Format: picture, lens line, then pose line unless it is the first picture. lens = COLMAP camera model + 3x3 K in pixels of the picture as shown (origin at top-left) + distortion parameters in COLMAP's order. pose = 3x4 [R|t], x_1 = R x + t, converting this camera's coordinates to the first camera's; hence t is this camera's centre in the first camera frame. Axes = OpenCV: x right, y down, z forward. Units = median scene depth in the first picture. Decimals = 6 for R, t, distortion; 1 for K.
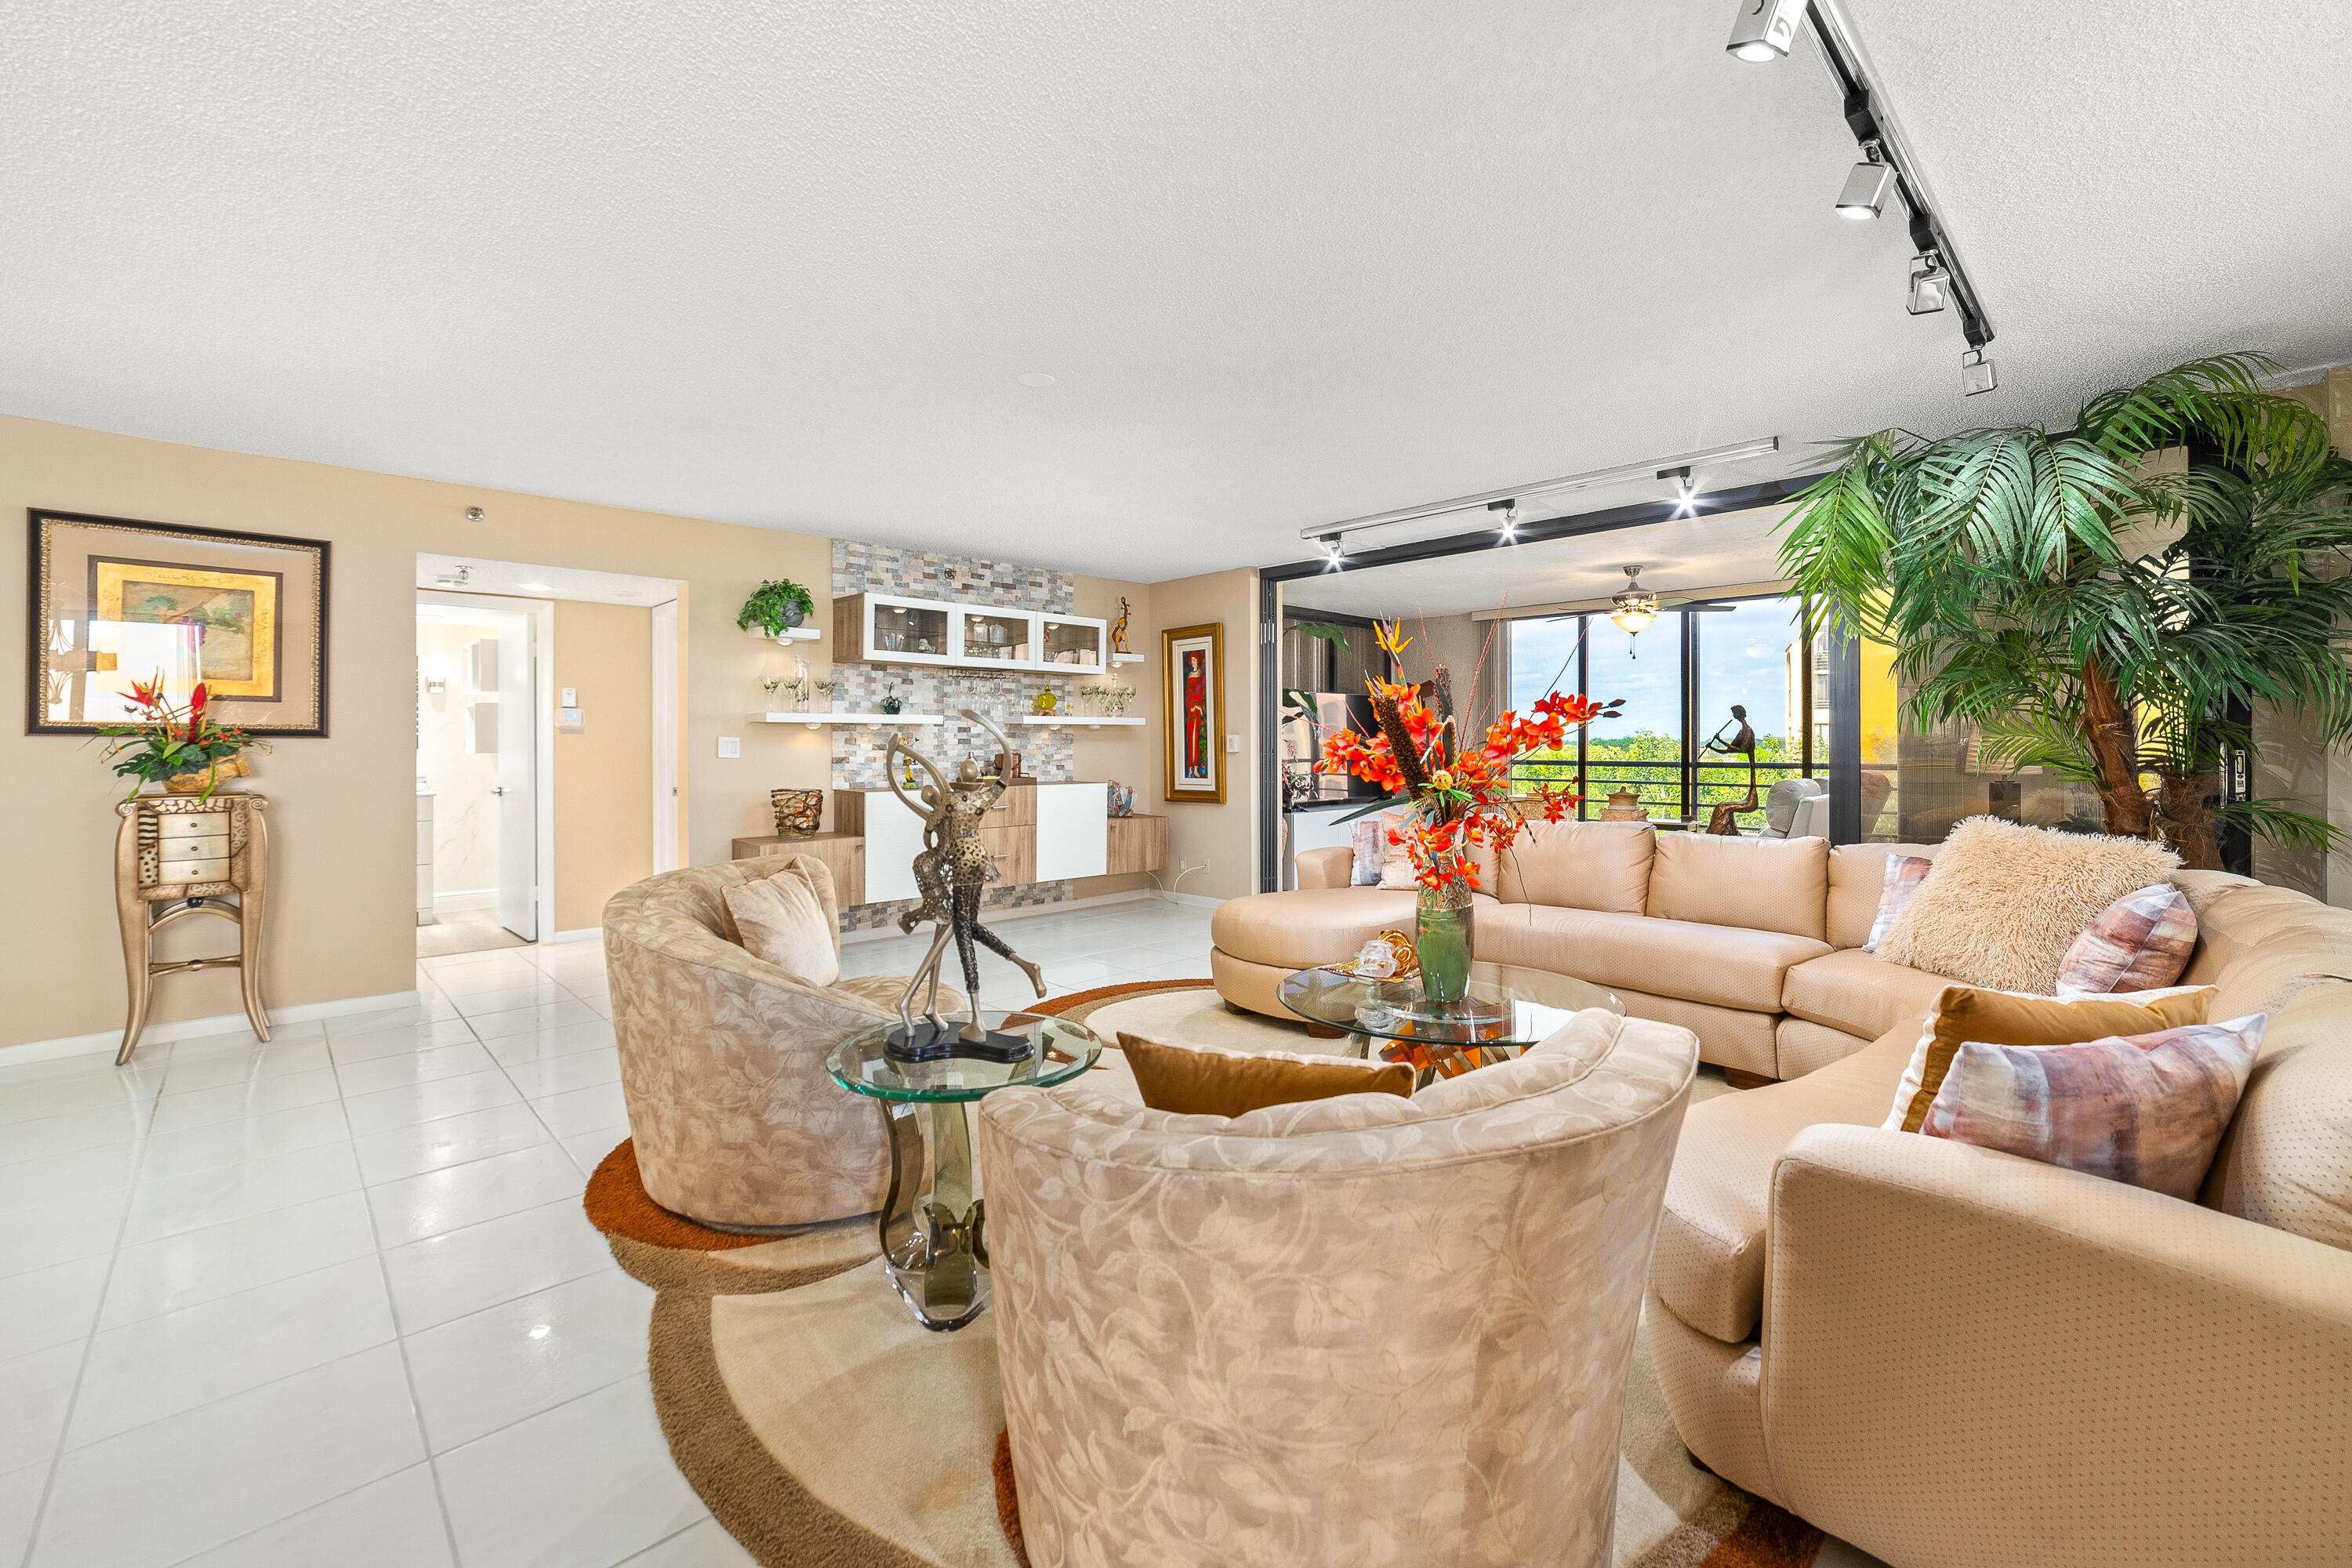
lens RADIAL K [[983.3, 0, 1175.5], [0, 983.3, 728.7], [0, 0, 1]] dist [0.000768, 0.000508]
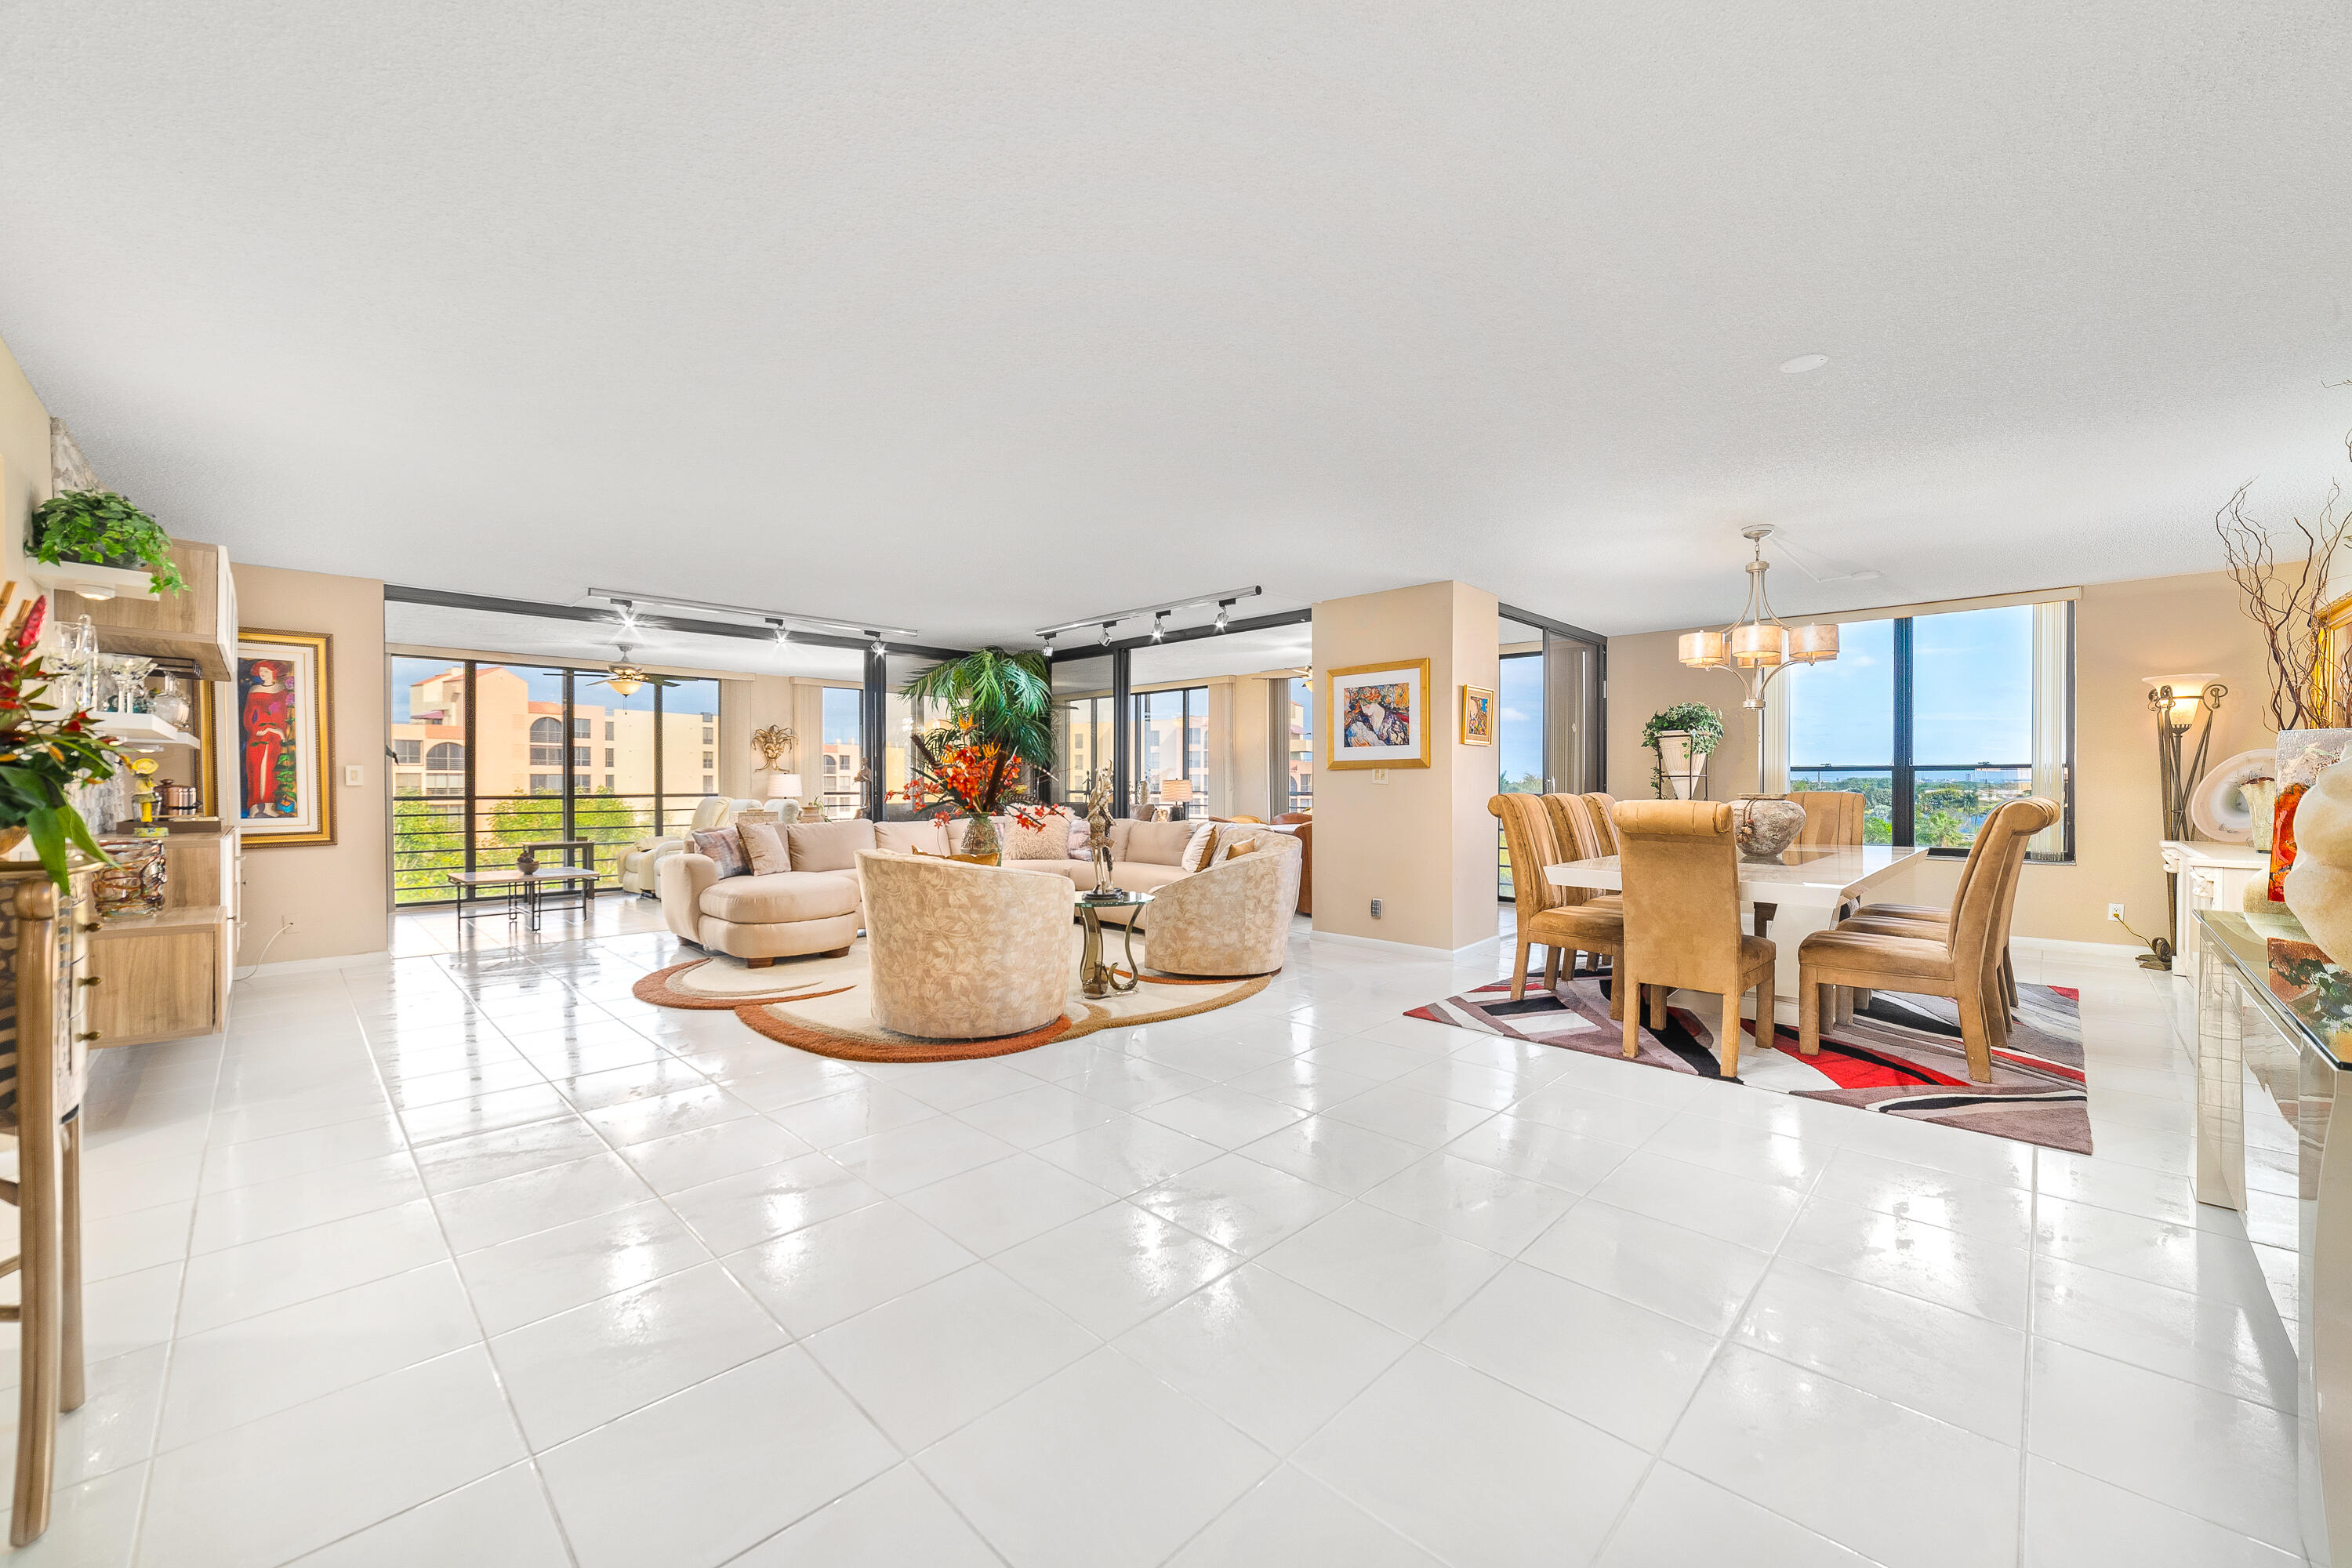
lens RADIAL K [[902.5, 0, 1166.9], [0, 902.5, 790.9], [0, 0, 1]] dist [-0.021816, 0.006577]
pose [[-0.023535, -0.007297, 0.999696, -0.804162], [-0.010138, 0.999924, 0.007060, 0.016885], [-0.999672, -0.009969, -0.023607, 0.301782]]
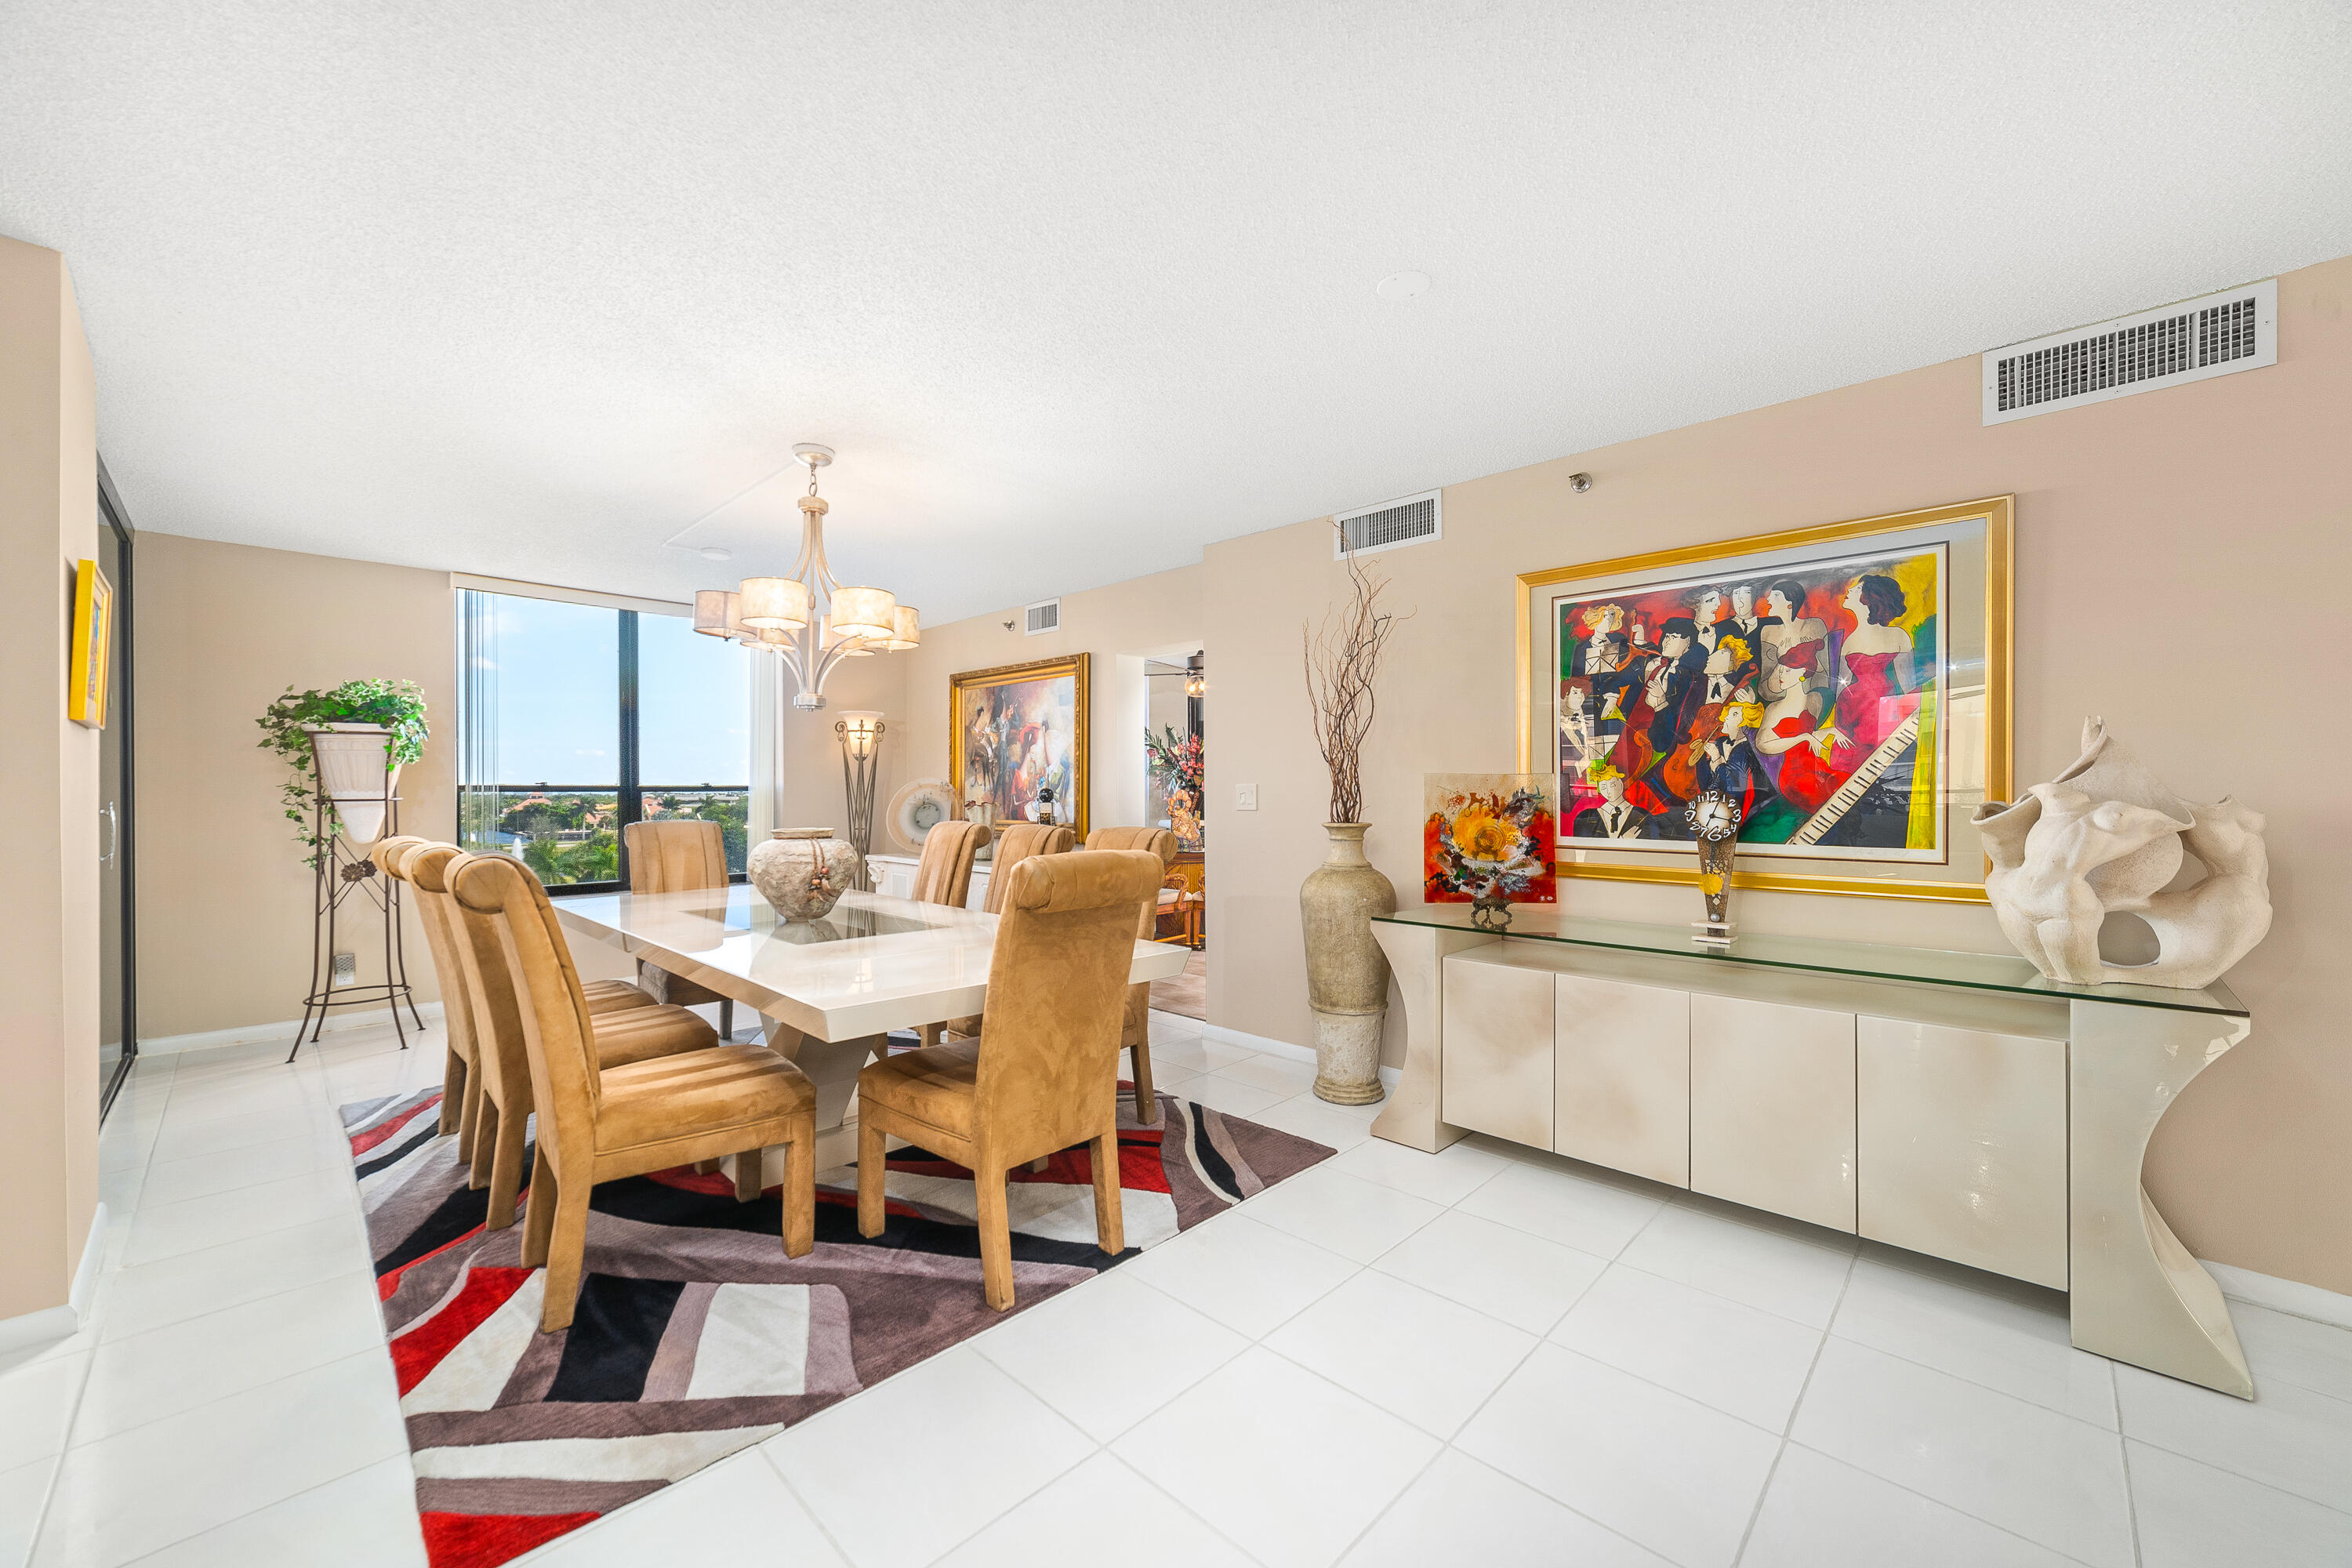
lens RADIAL K [[902.5, 0, 1168.3], [0, 902.5, 798.5], [0, 0, 1]] dist [-0.021816, 0.006577]
pose [[-0.999373, 0.006154, -0.034879, -0.301016], [0.006259, 0.999976, -0.002918, 0.004633], [0.034860, -0.003135, -0.999387, 0.319402]]
